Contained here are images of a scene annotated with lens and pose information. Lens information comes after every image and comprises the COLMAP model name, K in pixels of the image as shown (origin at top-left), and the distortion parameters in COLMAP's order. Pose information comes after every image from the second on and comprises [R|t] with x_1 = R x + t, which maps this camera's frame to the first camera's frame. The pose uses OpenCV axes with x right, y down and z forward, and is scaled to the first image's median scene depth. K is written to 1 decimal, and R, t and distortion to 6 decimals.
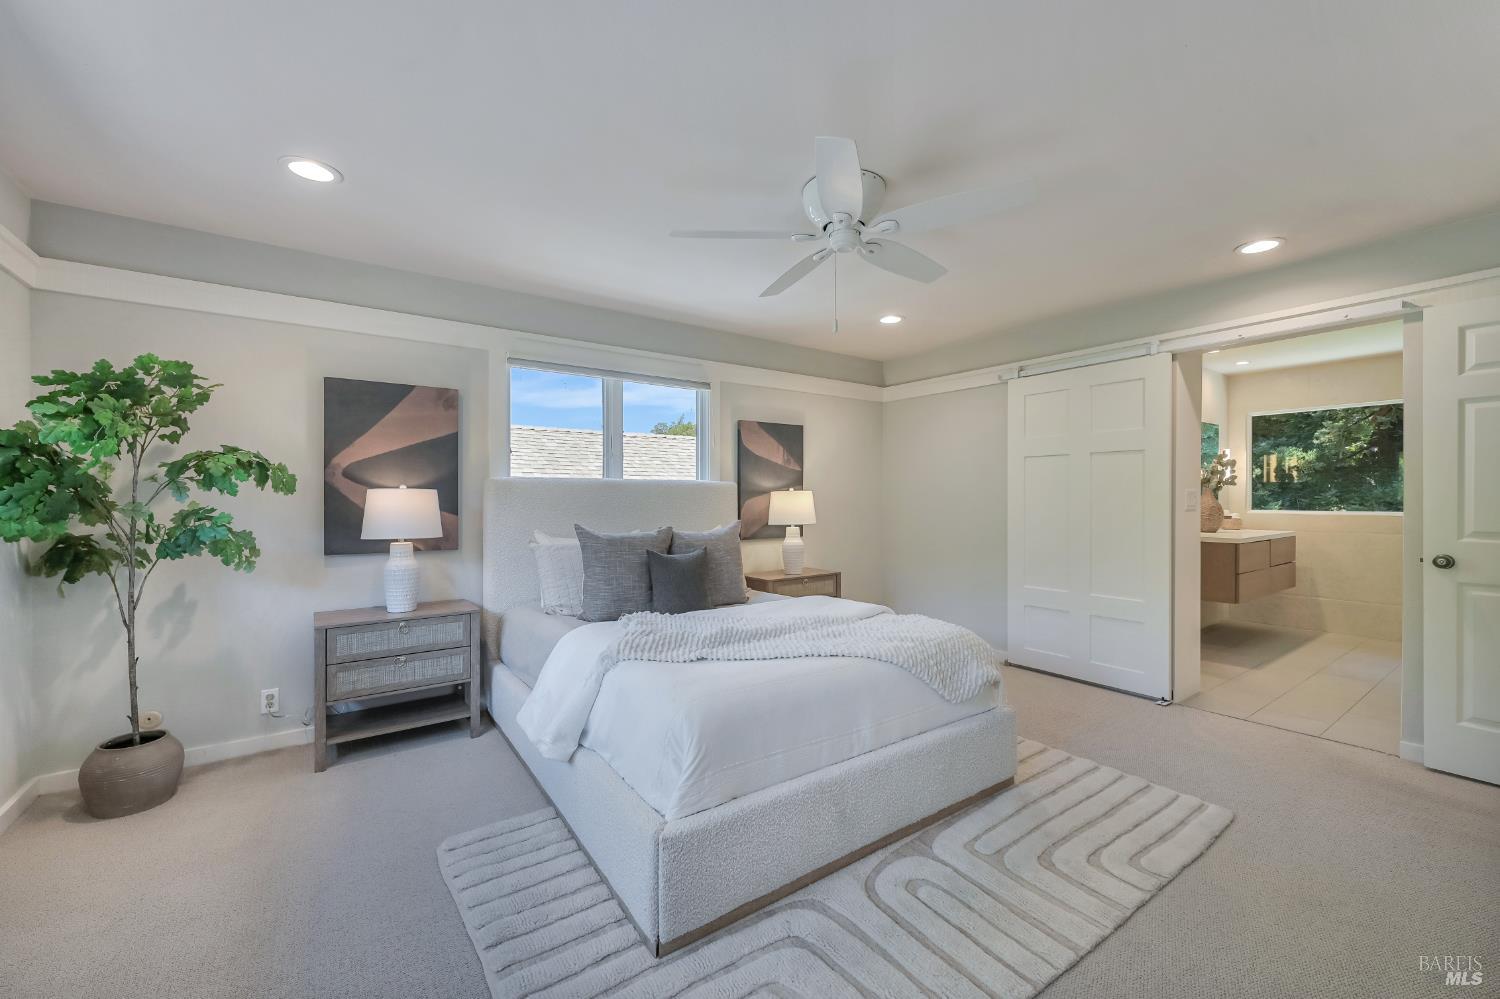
lens RADIAL K [[603.3, 0, 749.6], [0, 603.3, 501.1], [0, 0, 1]] dist [0.002999, 0.000462]
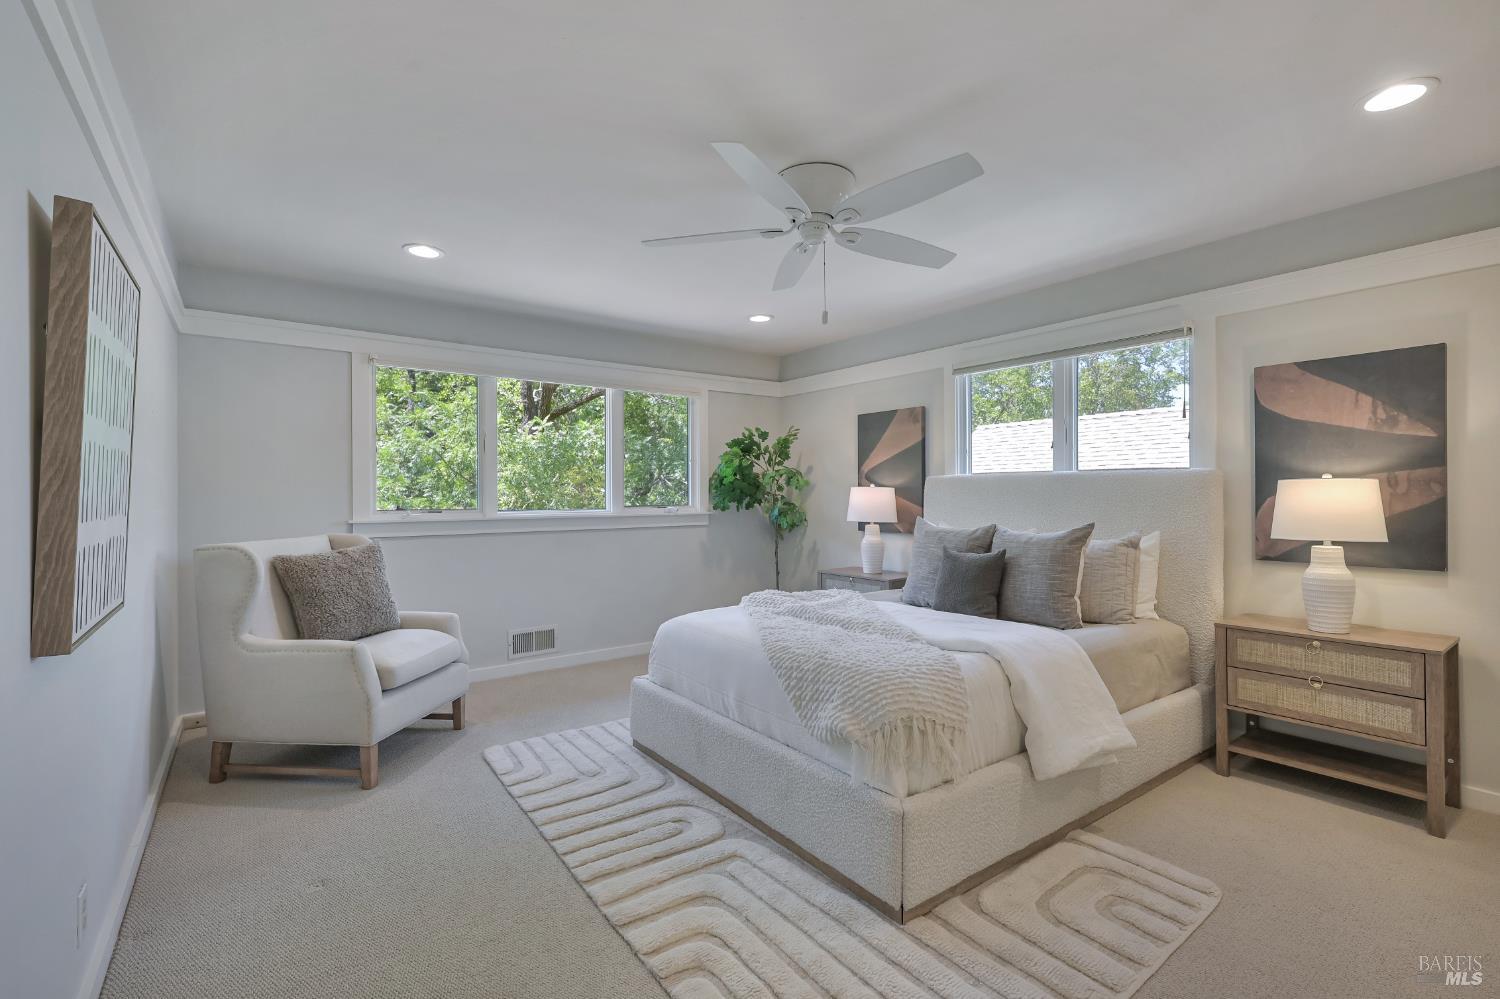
lens RADIAL K [[652.3, 0, 747.6], [0, 652.3, 499.8], [0, 0, 1]] dist [-0.000056, -0.000171]
pose [[0.025948, 0.011836, -0.999593, 0.728906], [-0.000975, 0.999930, 0.011815, -0.005708], [0.999663, 0.000668, 0.025958, 0.515811]]
